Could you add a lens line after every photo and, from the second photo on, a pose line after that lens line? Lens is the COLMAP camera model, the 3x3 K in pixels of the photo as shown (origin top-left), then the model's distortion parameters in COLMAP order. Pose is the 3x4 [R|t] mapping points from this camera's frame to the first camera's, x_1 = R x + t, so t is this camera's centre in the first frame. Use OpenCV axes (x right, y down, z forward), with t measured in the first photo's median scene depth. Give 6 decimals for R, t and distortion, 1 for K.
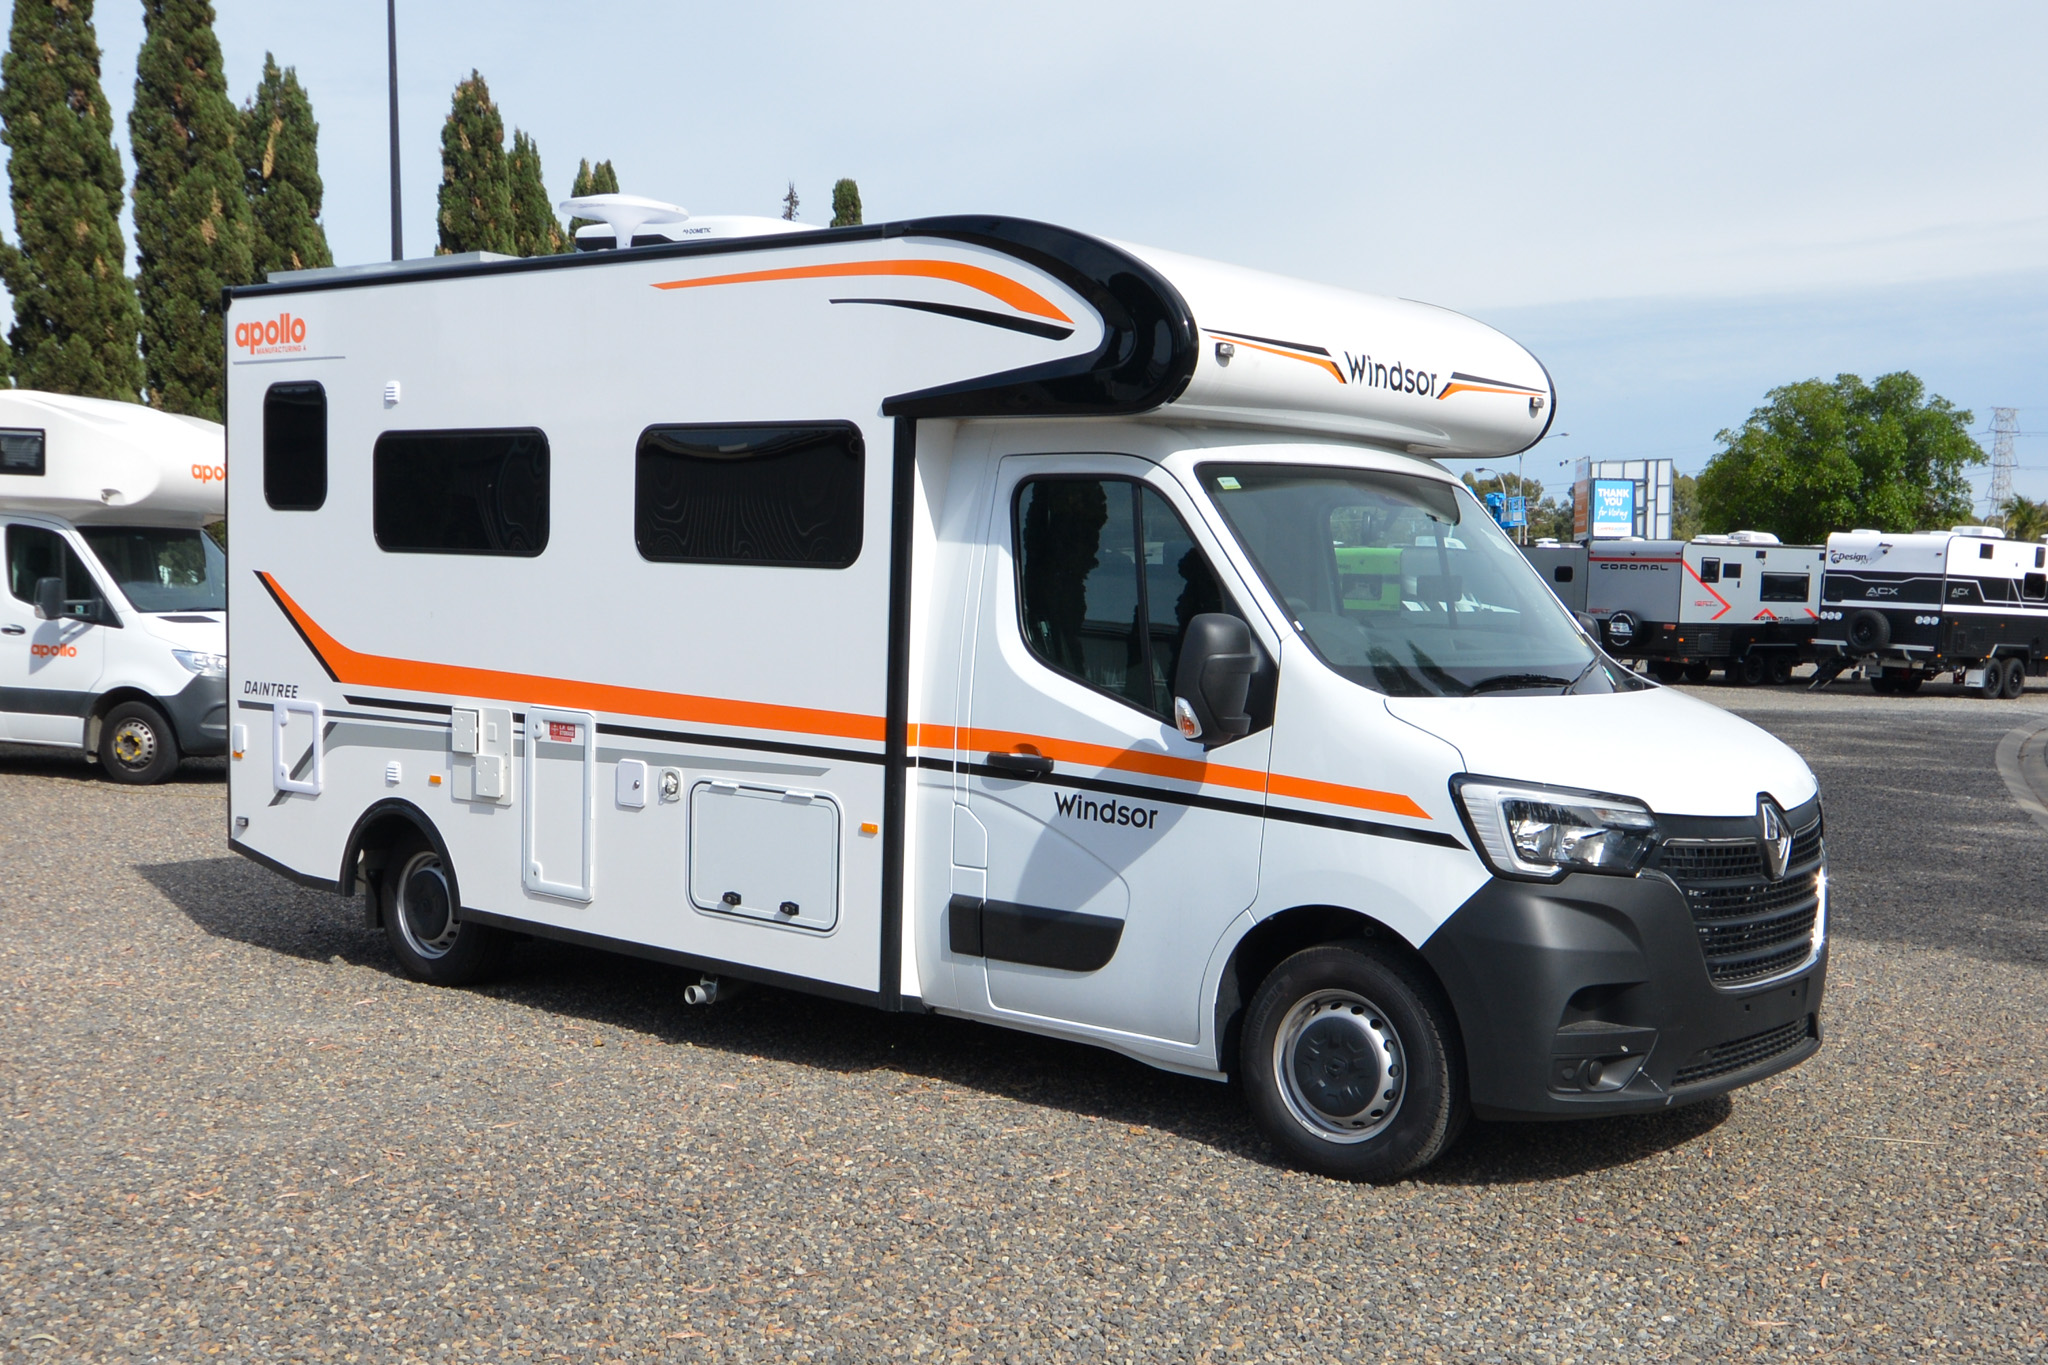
lens RADIAL K [[2216.8, 0, 1024.0], [0, 2216.8, 682.5], [0, 0, 1]] dist [0.002994, 0.038357]
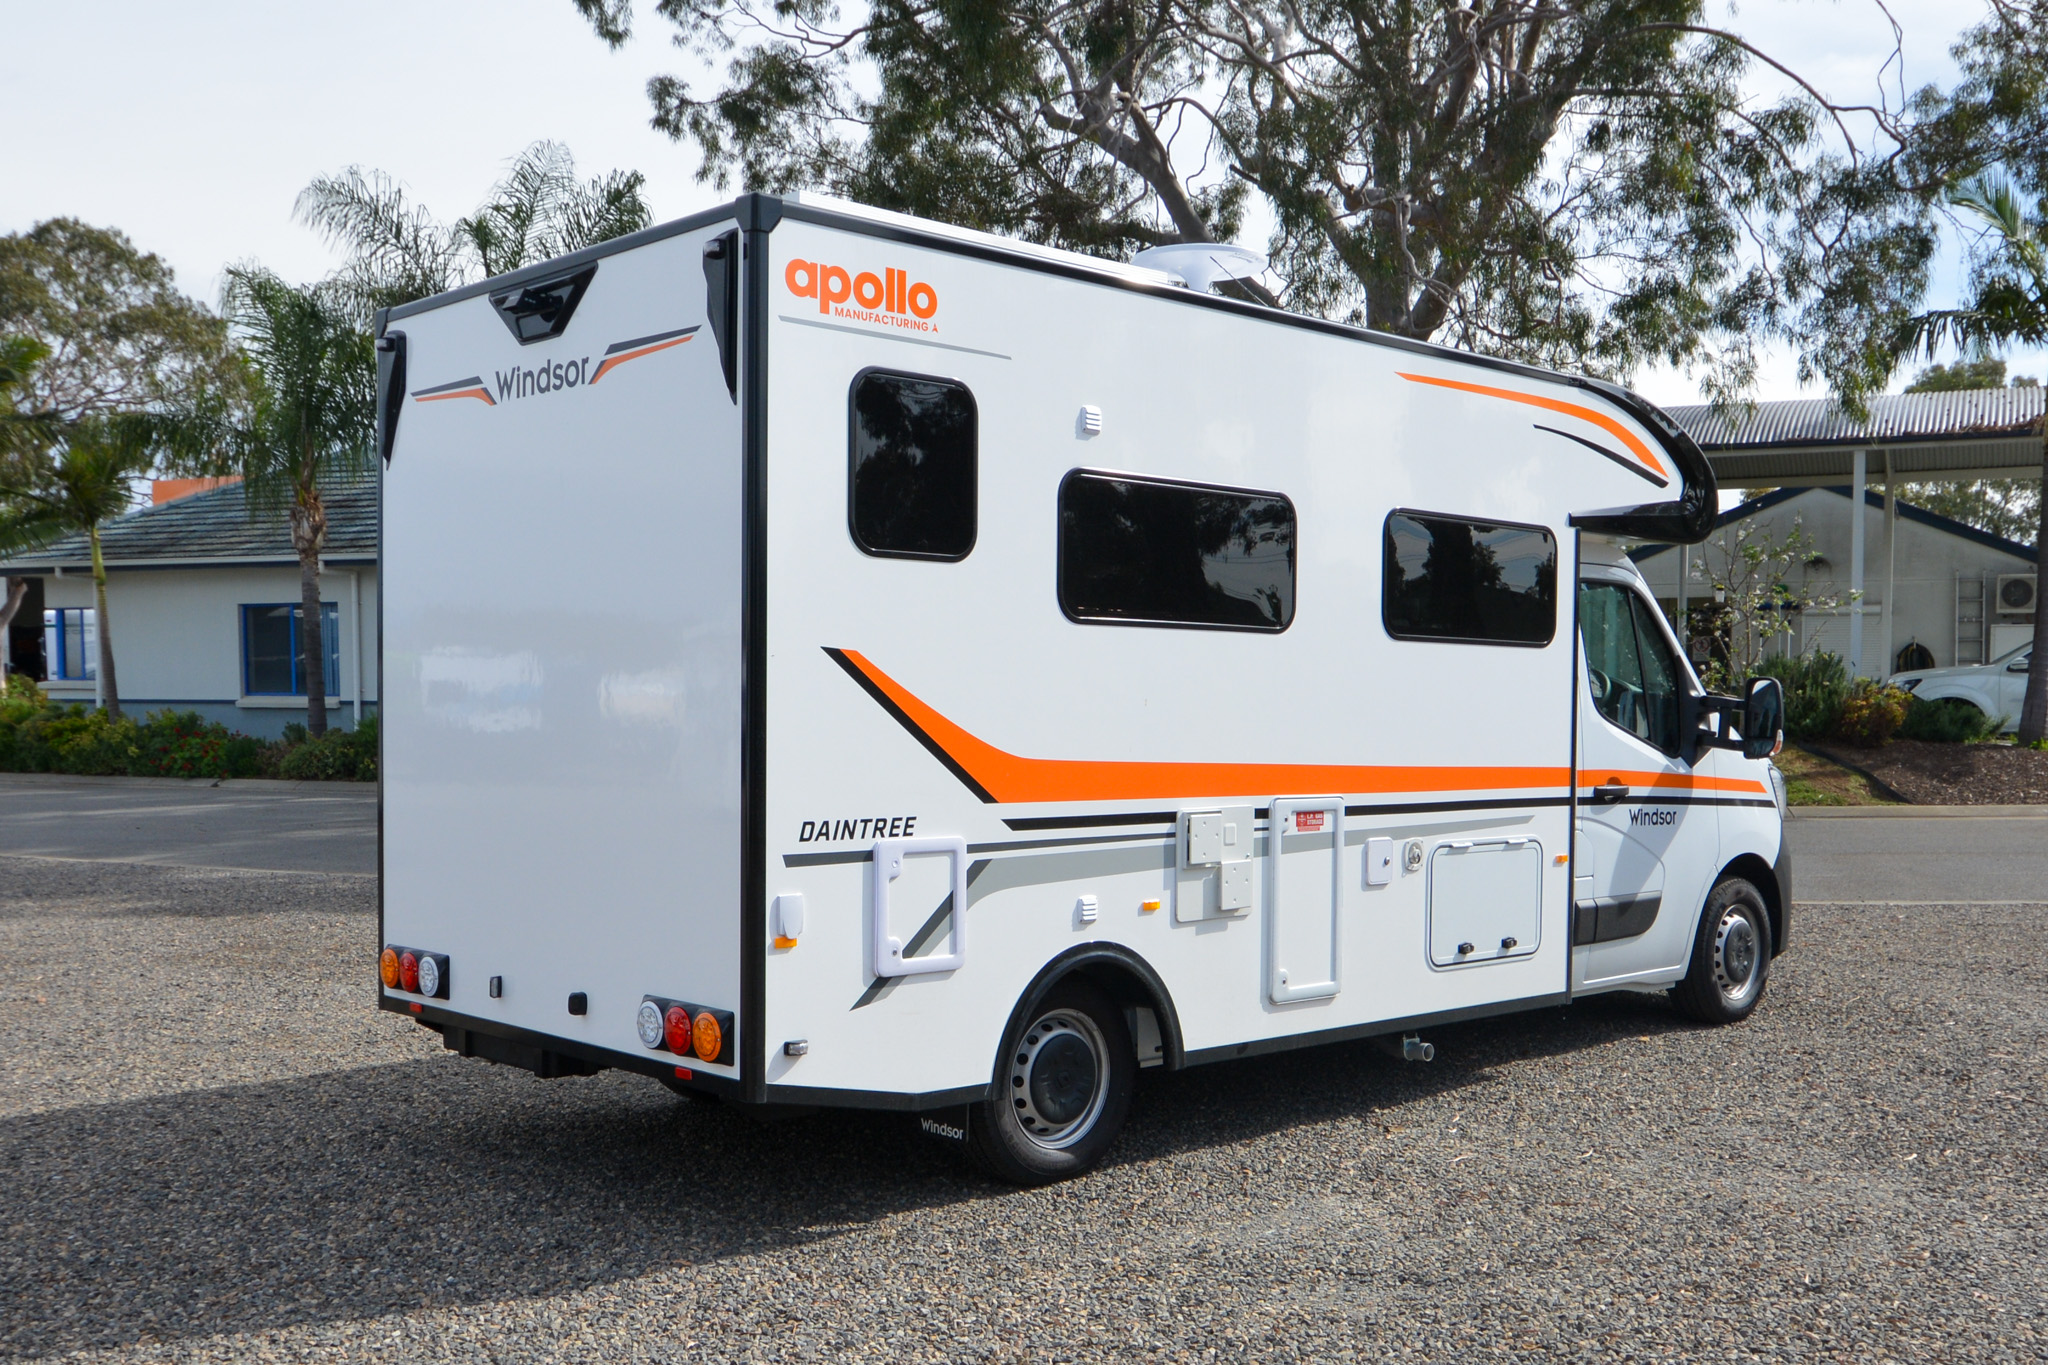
lens RADIAL K [[2216.8, 0, 1024.0], [0, 2216.8, 682.5], [0, 0, 1]] dist [0.002994, 0.038357]
pose [[0.073973, -0.013056, 0.997175, -1.147295], [0.050467, 0.998682, 0.009332, -0.050831], [-0.995982, 0.049635, 0.074534, 1.044847]]
